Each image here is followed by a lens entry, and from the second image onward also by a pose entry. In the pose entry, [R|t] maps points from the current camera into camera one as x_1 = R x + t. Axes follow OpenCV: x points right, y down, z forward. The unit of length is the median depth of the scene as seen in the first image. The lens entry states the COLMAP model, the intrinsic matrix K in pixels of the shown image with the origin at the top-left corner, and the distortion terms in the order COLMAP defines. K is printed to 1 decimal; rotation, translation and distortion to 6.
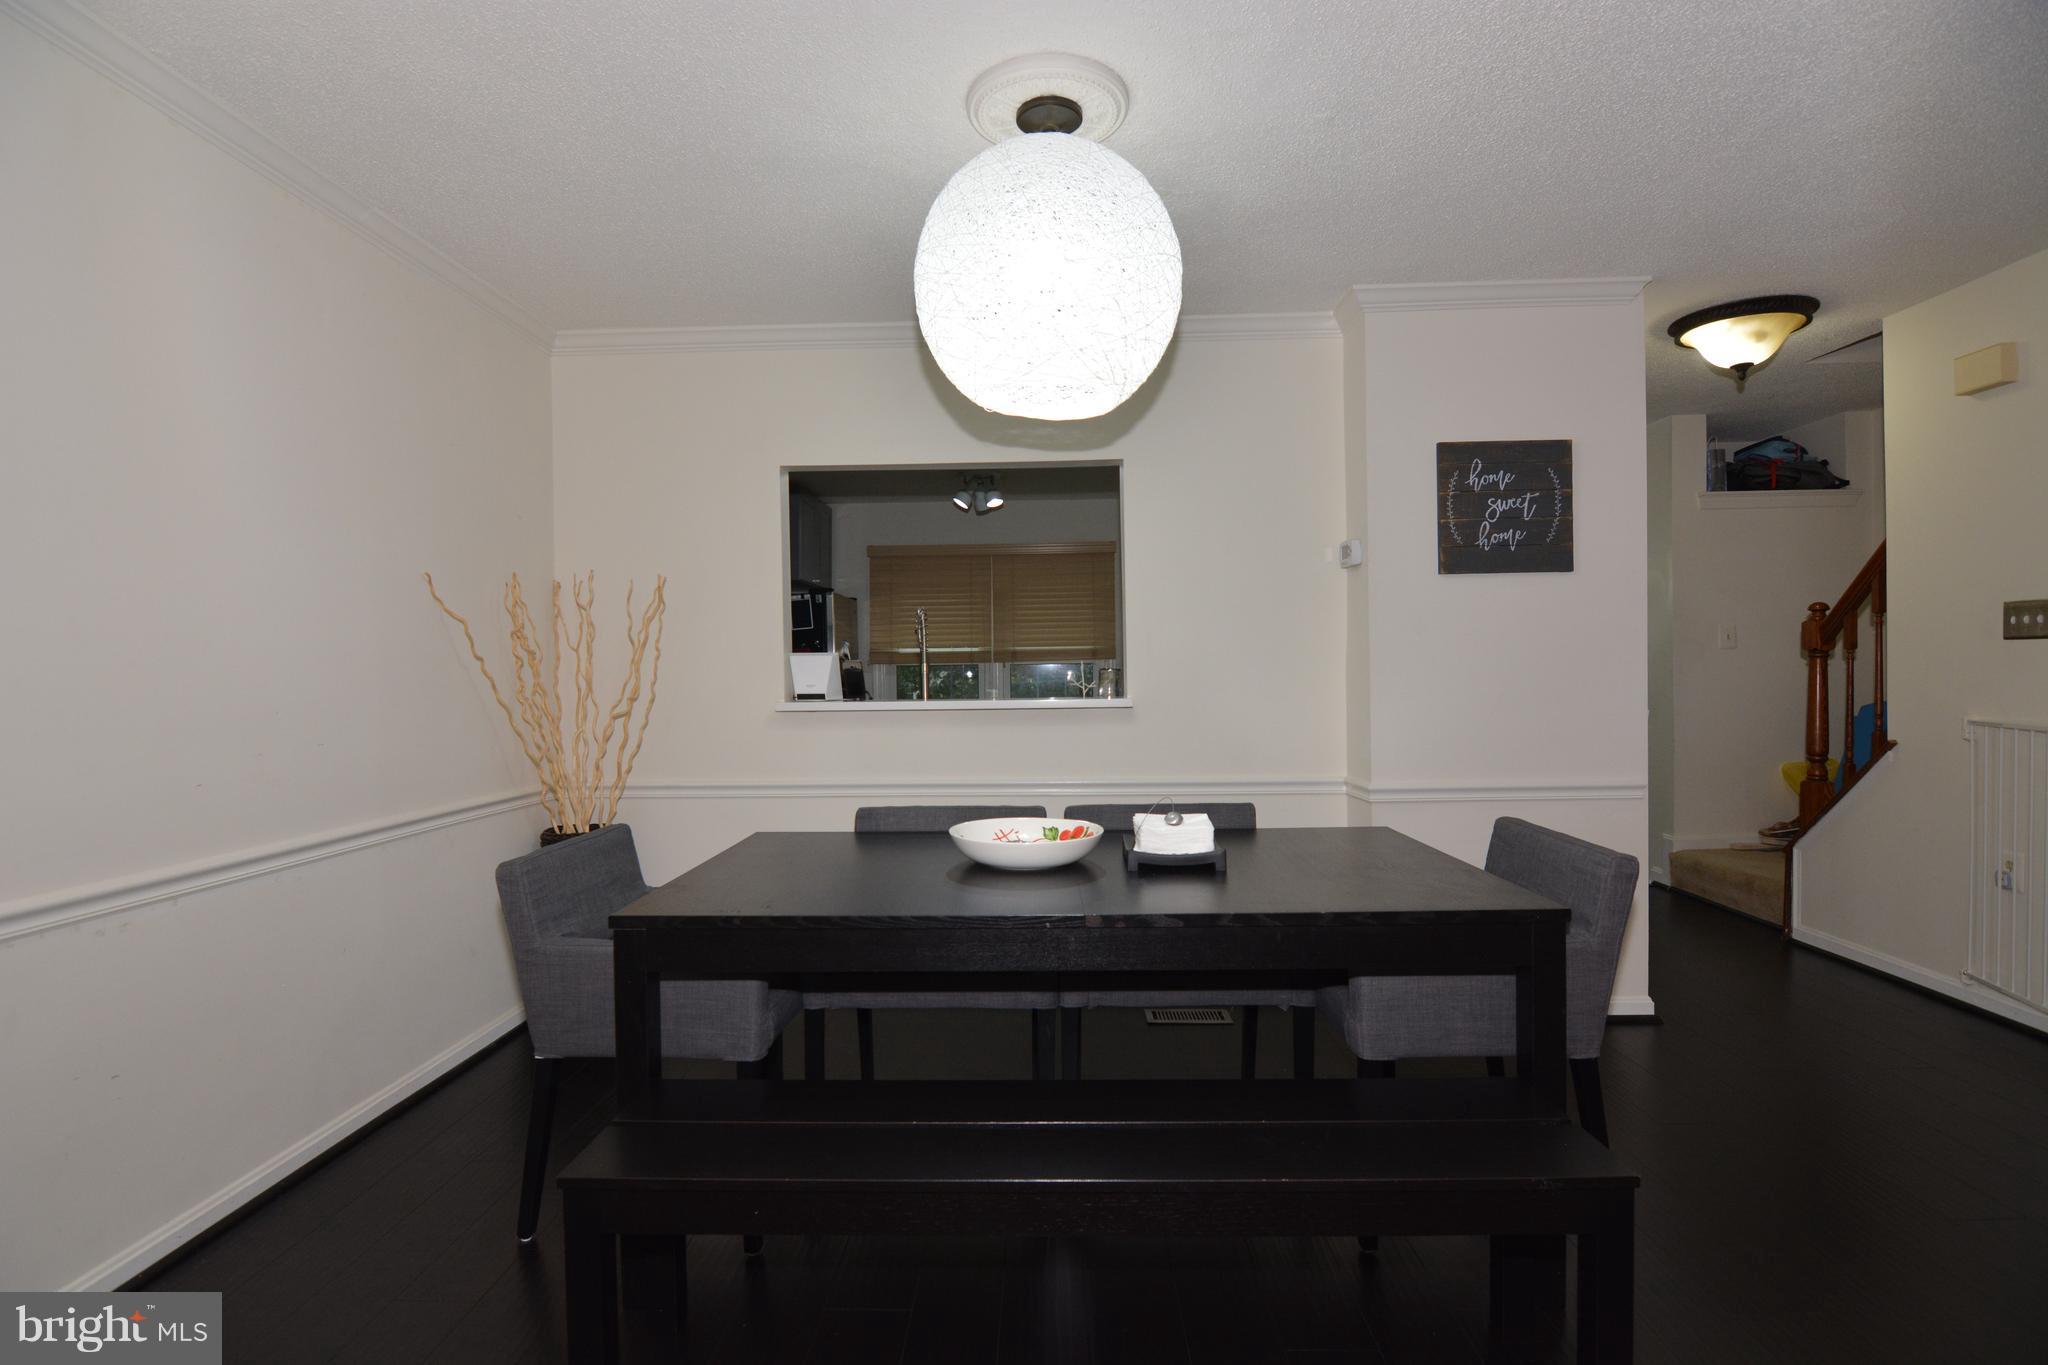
lens RADIAL K [[986.6, 0, 1016.4], [0, 986.6, 687.0], [0, 0, 1]] dist [-0.001787, -0.015649]
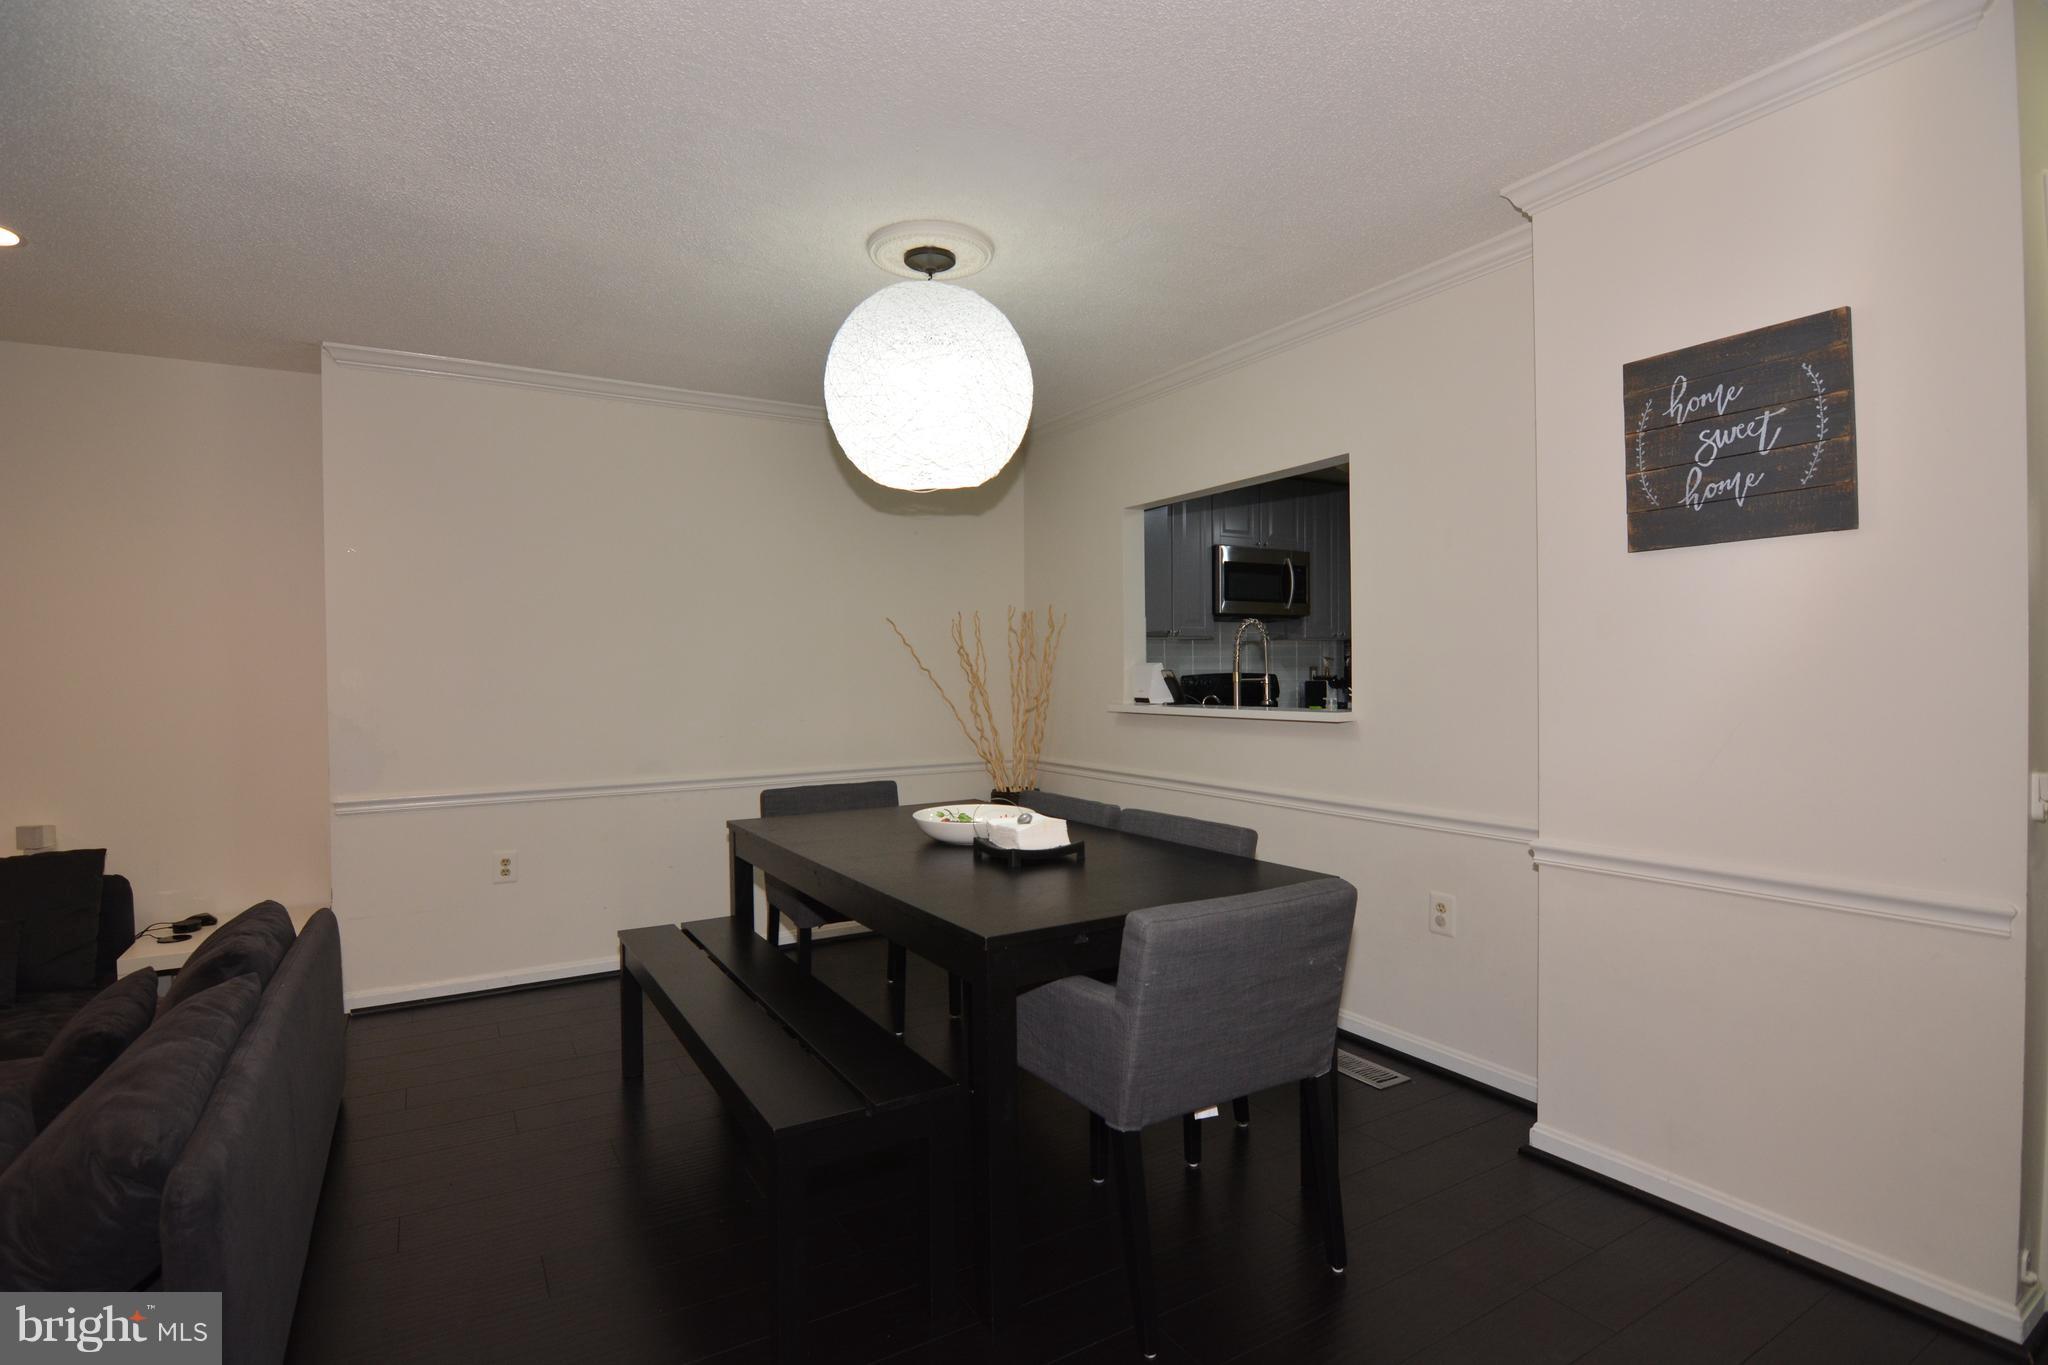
lens RADIAL K [[986.6, 0, 1016.4], [0, 986.6, 687.0], [0, 0, 1]] dist [-0.001787, -0.015649]
pose [[0.540308, 0.017346, -0.841288, 0.786556], [-0.005416, 0.999838, 0.017137, -0.029454], [0.841450, -0.004703, 0.540315, 0.261050]]
